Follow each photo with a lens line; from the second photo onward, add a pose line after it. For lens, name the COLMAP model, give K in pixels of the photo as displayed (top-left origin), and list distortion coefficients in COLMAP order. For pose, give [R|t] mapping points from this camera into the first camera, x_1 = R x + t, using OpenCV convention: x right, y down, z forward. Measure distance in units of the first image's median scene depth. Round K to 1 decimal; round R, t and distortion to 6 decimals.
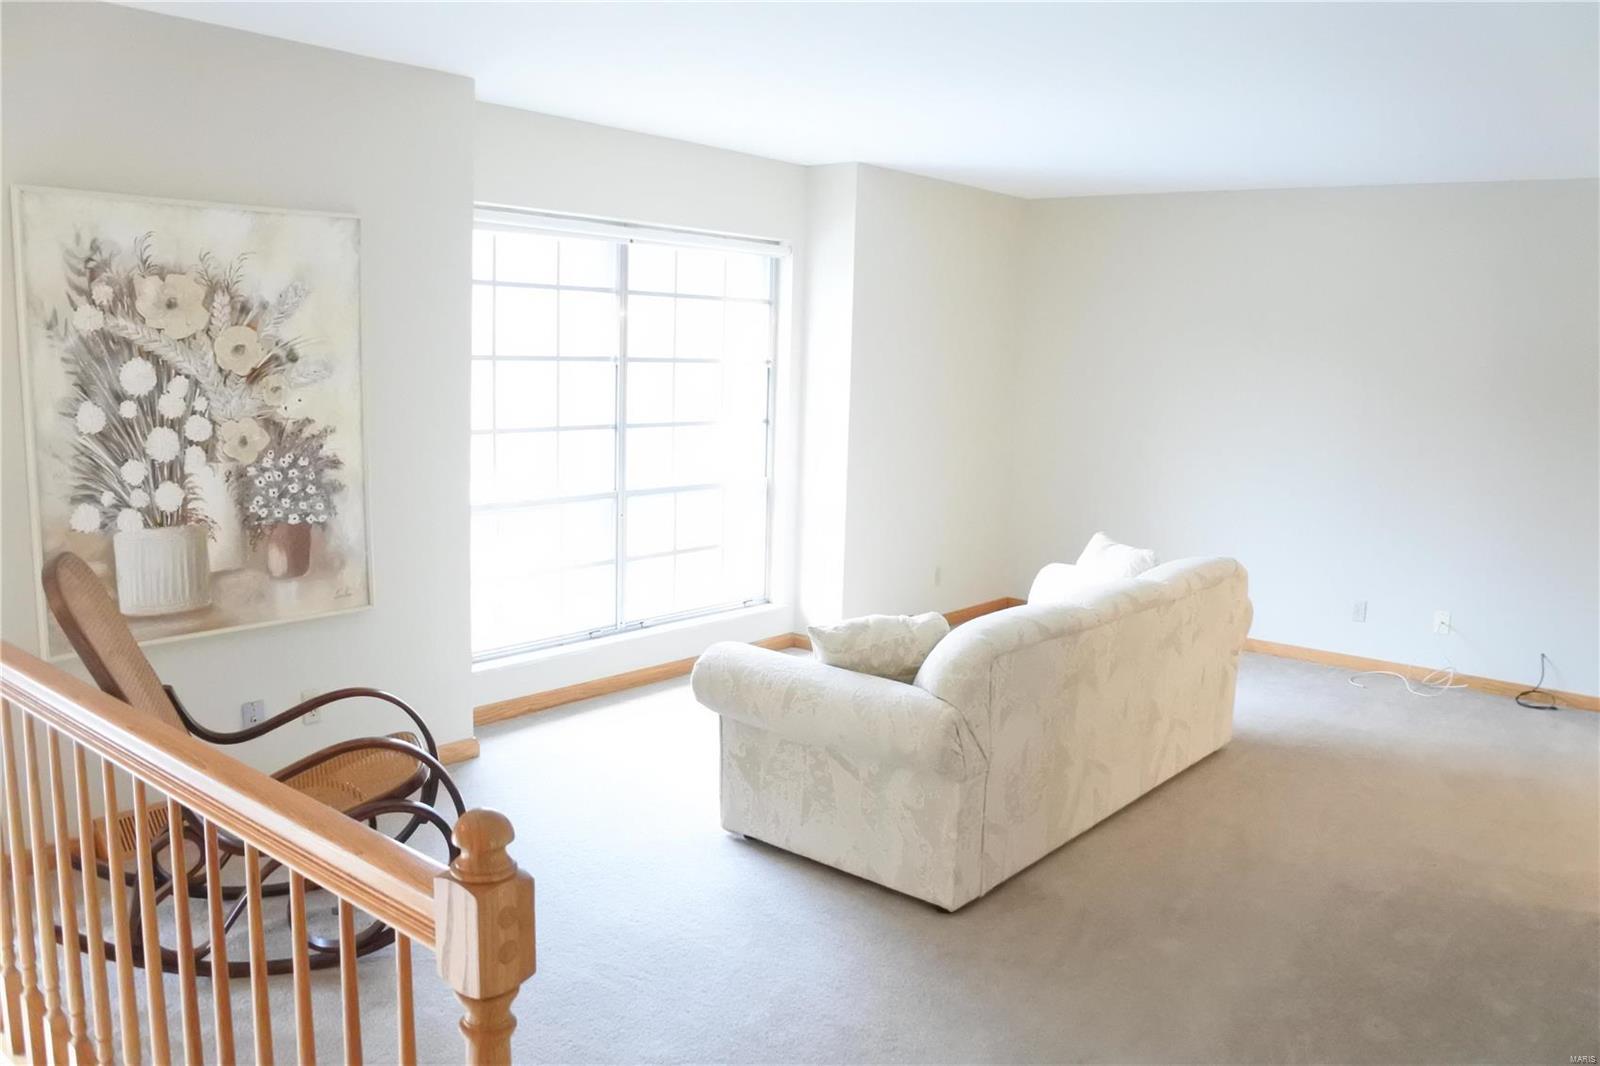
lens RADIAL K [[1245.9, 0, 802.1], [0, 1245.9, 542.6], [0, 0, 1]] dist [-0.126341, 0.068306]
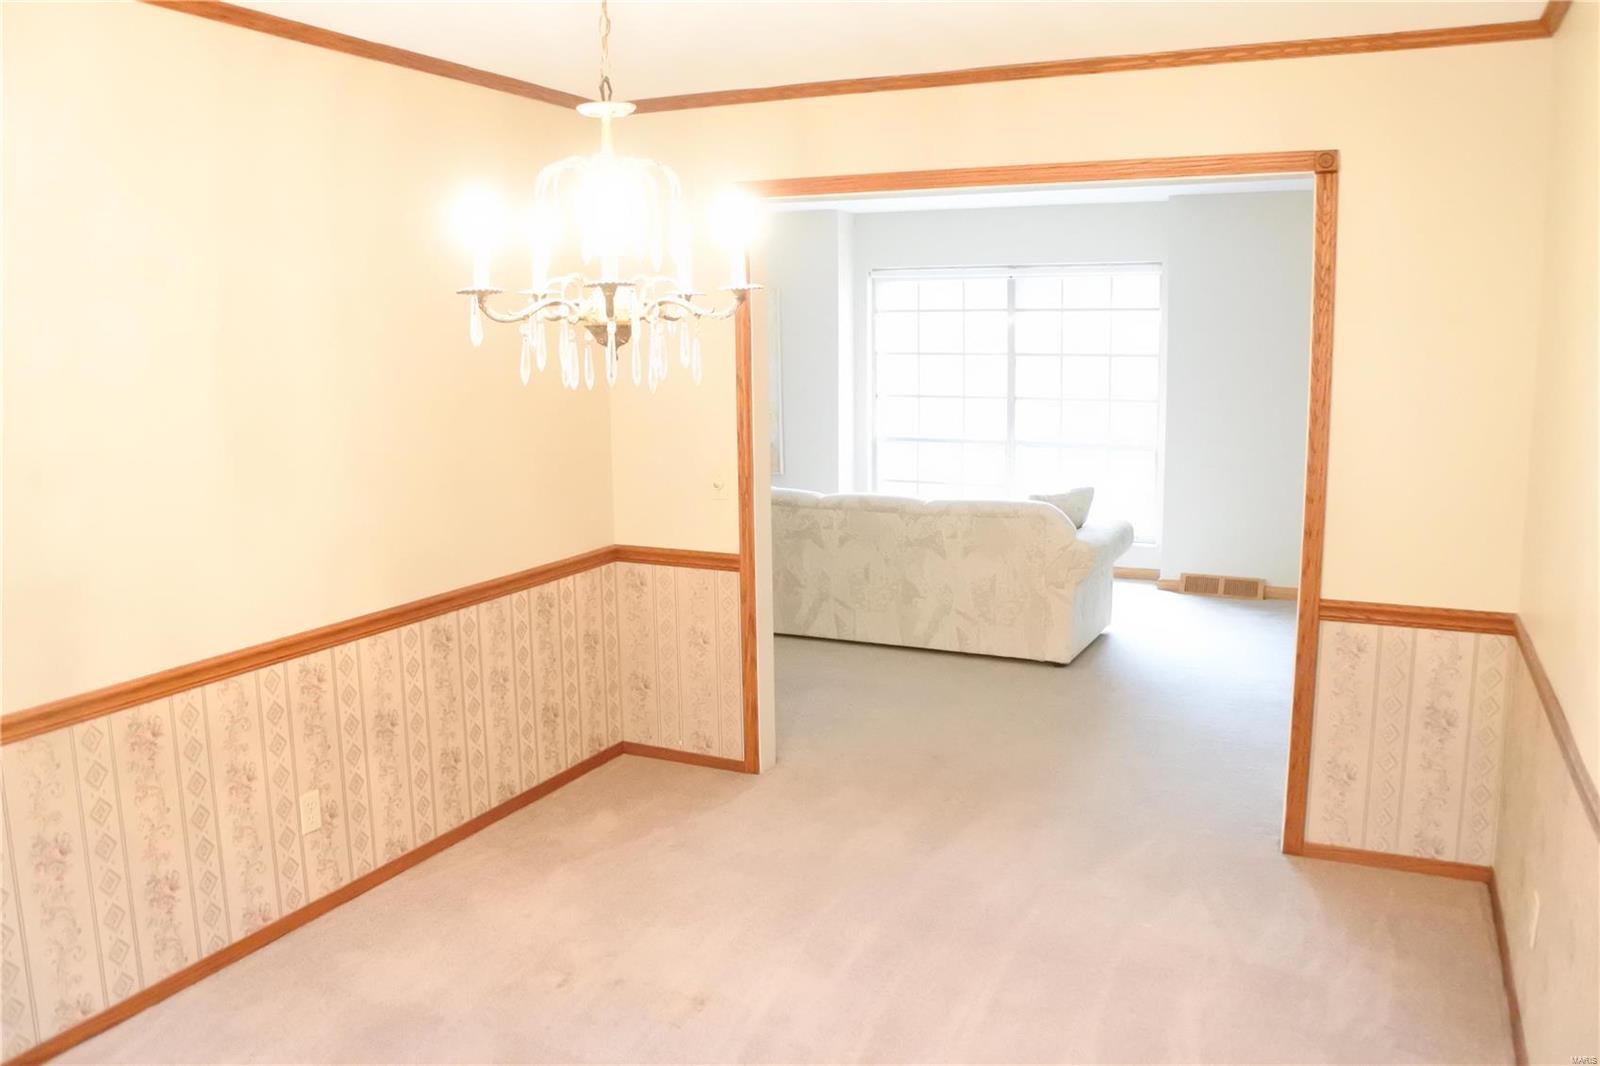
lens RADIAL K [[1245.9, 0, 797.5], [0, 1245.9, 530.8], [0, 0, 1]] dist [-0.126341, 0.068306]
pose [[0.233764, 0.119222, -0.964956, 1.888567], [-0.133221, 0.987021, 0.089675, -0.050398], [0.963123, 0.107590, 0.246612, 0.572183]]
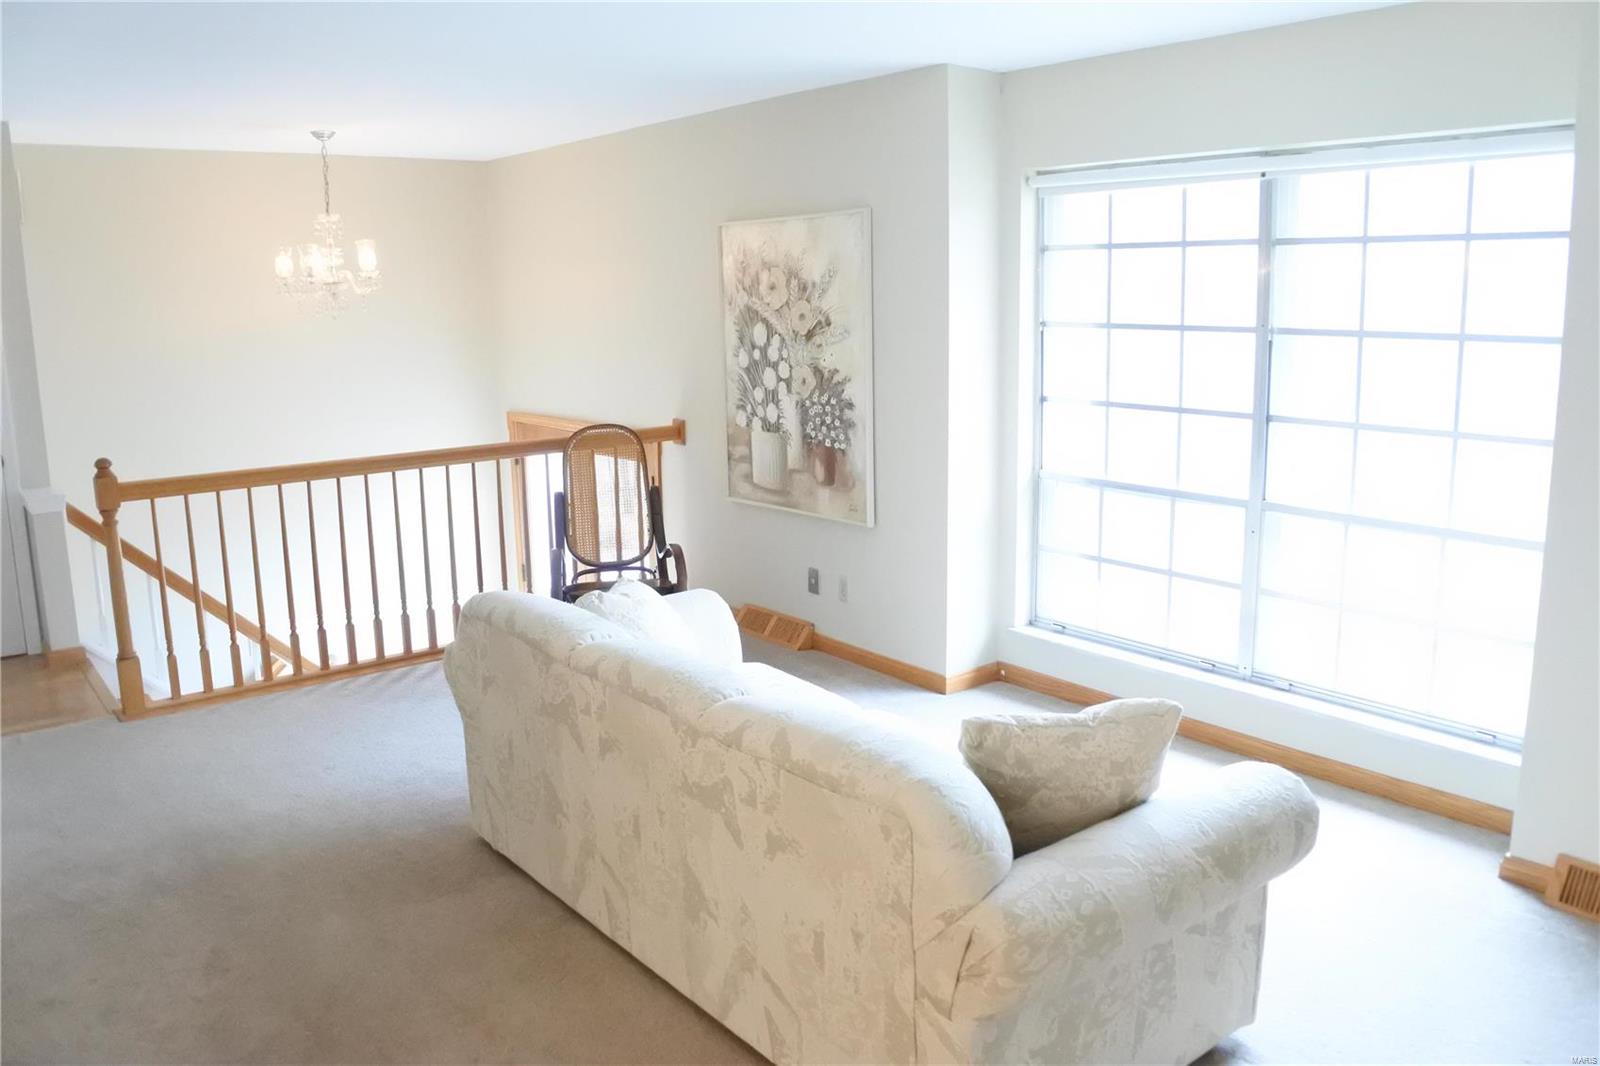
lens RADIAL K [[1245.9, 0, 813.5], [0, 1245.9, 525.7], [0, 0, 1]] dist [-0.126341, 0.068306]
pose [[-0.202373, 0.153805, -0.967155, 0.966025], [-0.145452, 0.971916, 0.184997, -0.189267], [0.968447, 0.178113, -0.174318, 1.289059]]
